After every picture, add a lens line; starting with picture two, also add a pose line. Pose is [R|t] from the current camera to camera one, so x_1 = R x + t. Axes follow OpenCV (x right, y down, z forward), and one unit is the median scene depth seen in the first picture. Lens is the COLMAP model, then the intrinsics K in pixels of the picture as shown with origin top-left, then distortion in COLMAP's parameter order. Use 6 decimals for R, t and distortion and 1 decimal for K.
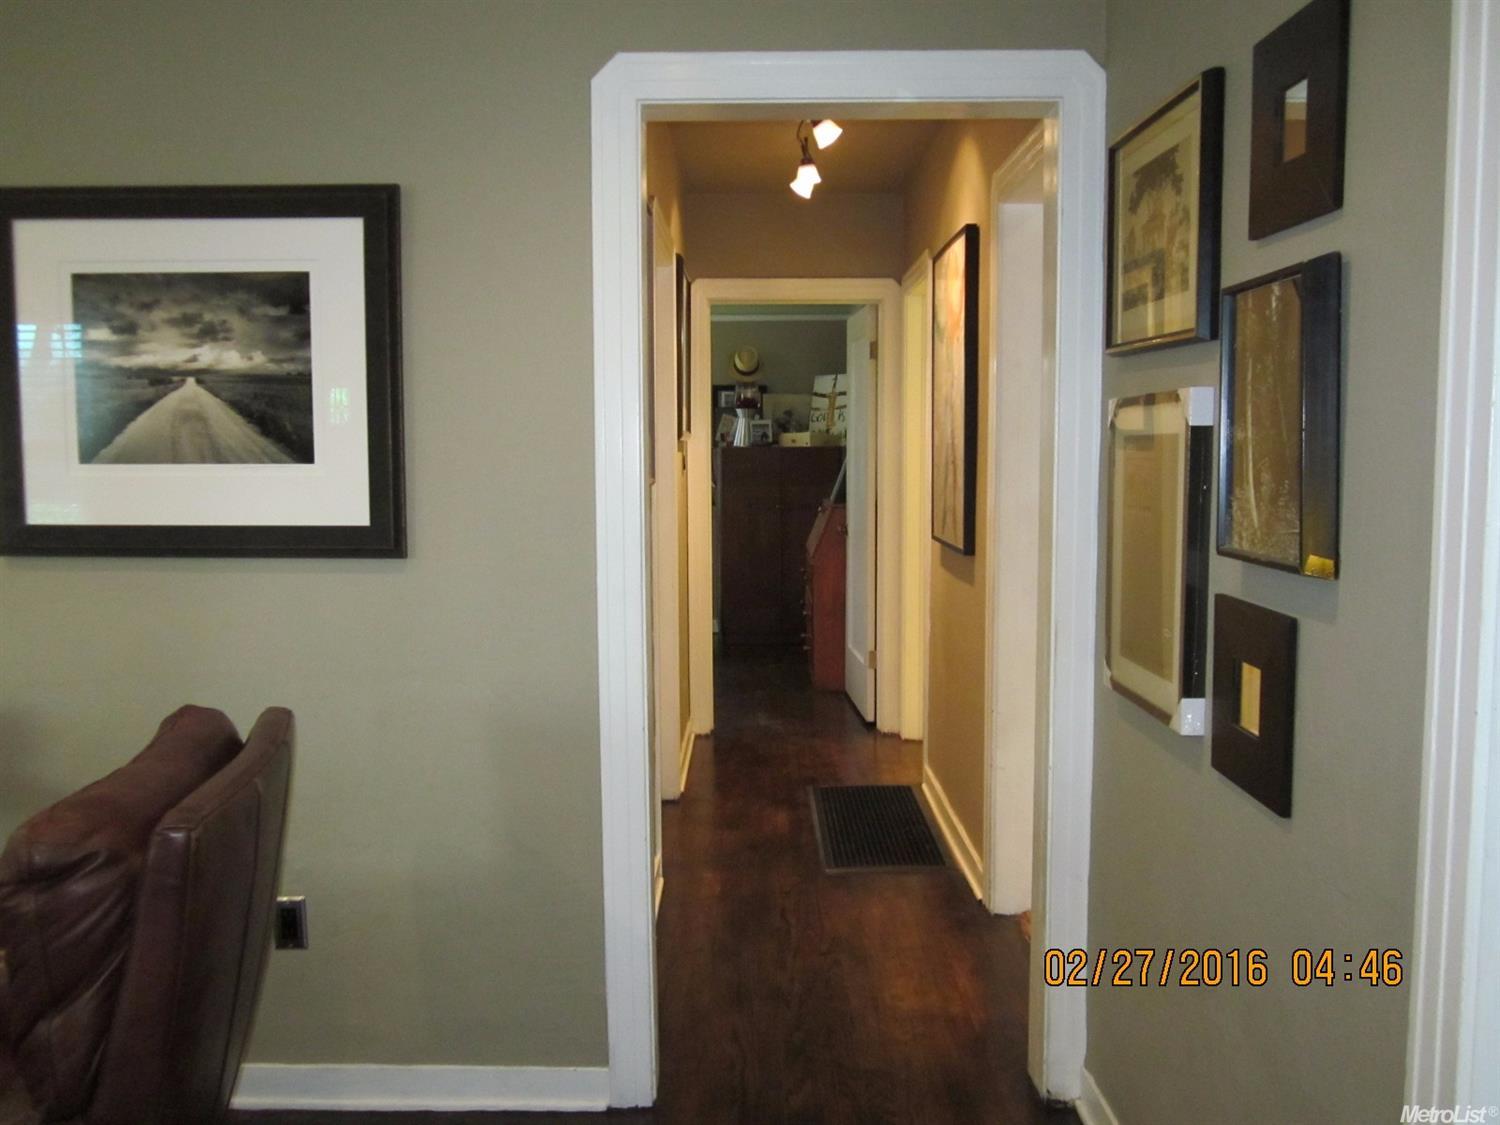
lens RADIAL K [[1250.6, 0, 754.9], [0, 1250.6, 564.9], [0, 0, 1]] dist [-0.053583, 0.024442]
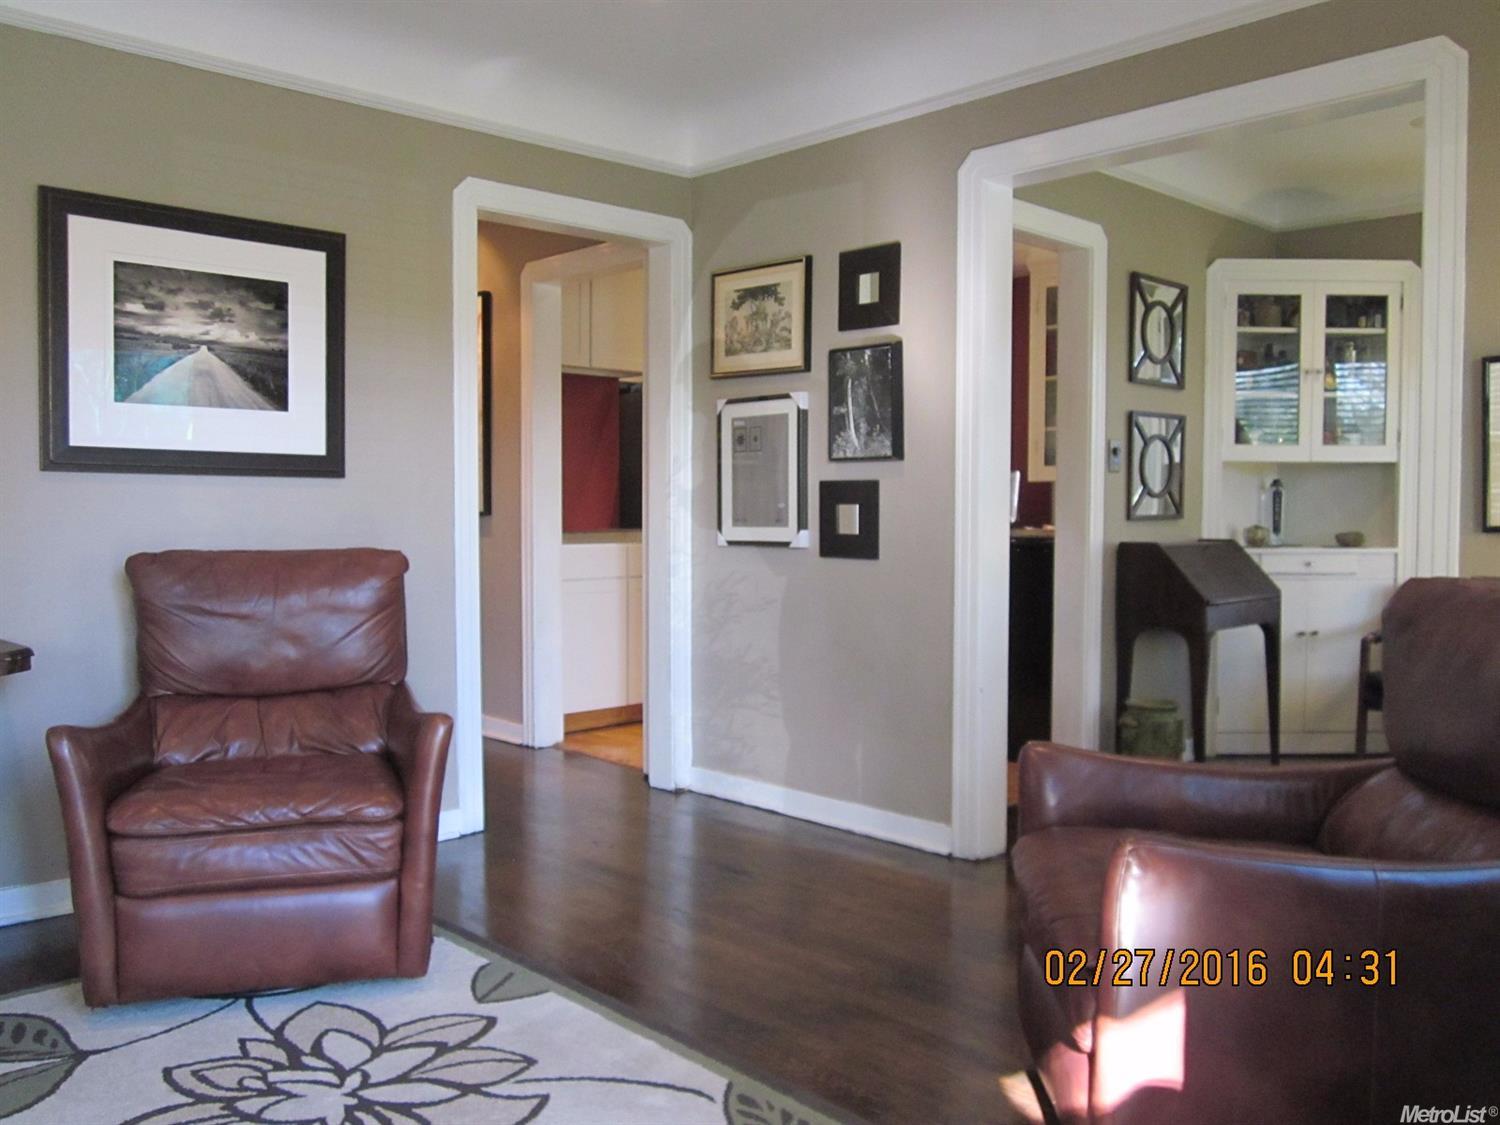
lens RADIAL K [[1250.6, 0, 759.9], [0, 1250.6, 560.5], [0, 0, 1]] dist [-0.053583, 0.024442]
pose [[0.718810, -0.025436, 0.694741, -0.985811], [0.060030, 0.997869, -0.025576, 0.166654], [-0.692610, 0.060090, 0.718805, -0.436375]]
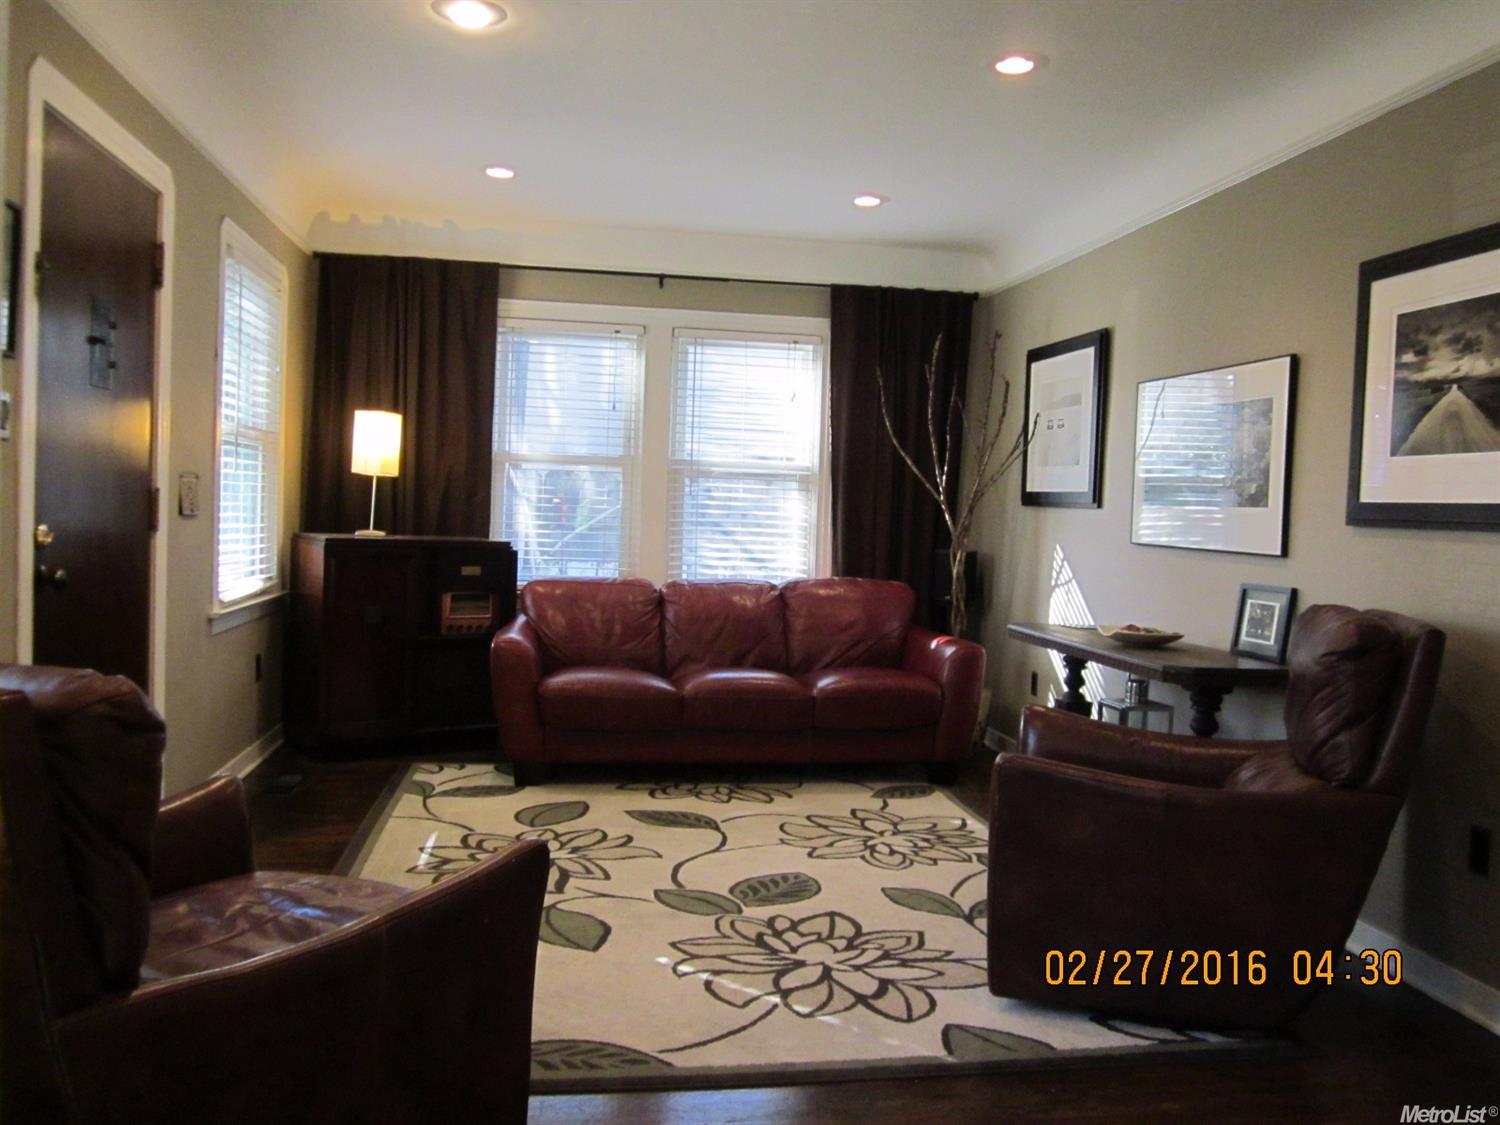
lens RADIAL K [[1250.6, 0, 756.9], [0, 1250.6, 554.9], [0, 0, 1]] dist [-0.053583, 0.024442]
pose [[0.163960, 0.041811, -0.985581, 0.658510], [-0.132385, 0.990996, 0.020017, 0.086997], [0.977544, 0.127194, 0.168018, 0.125634]]
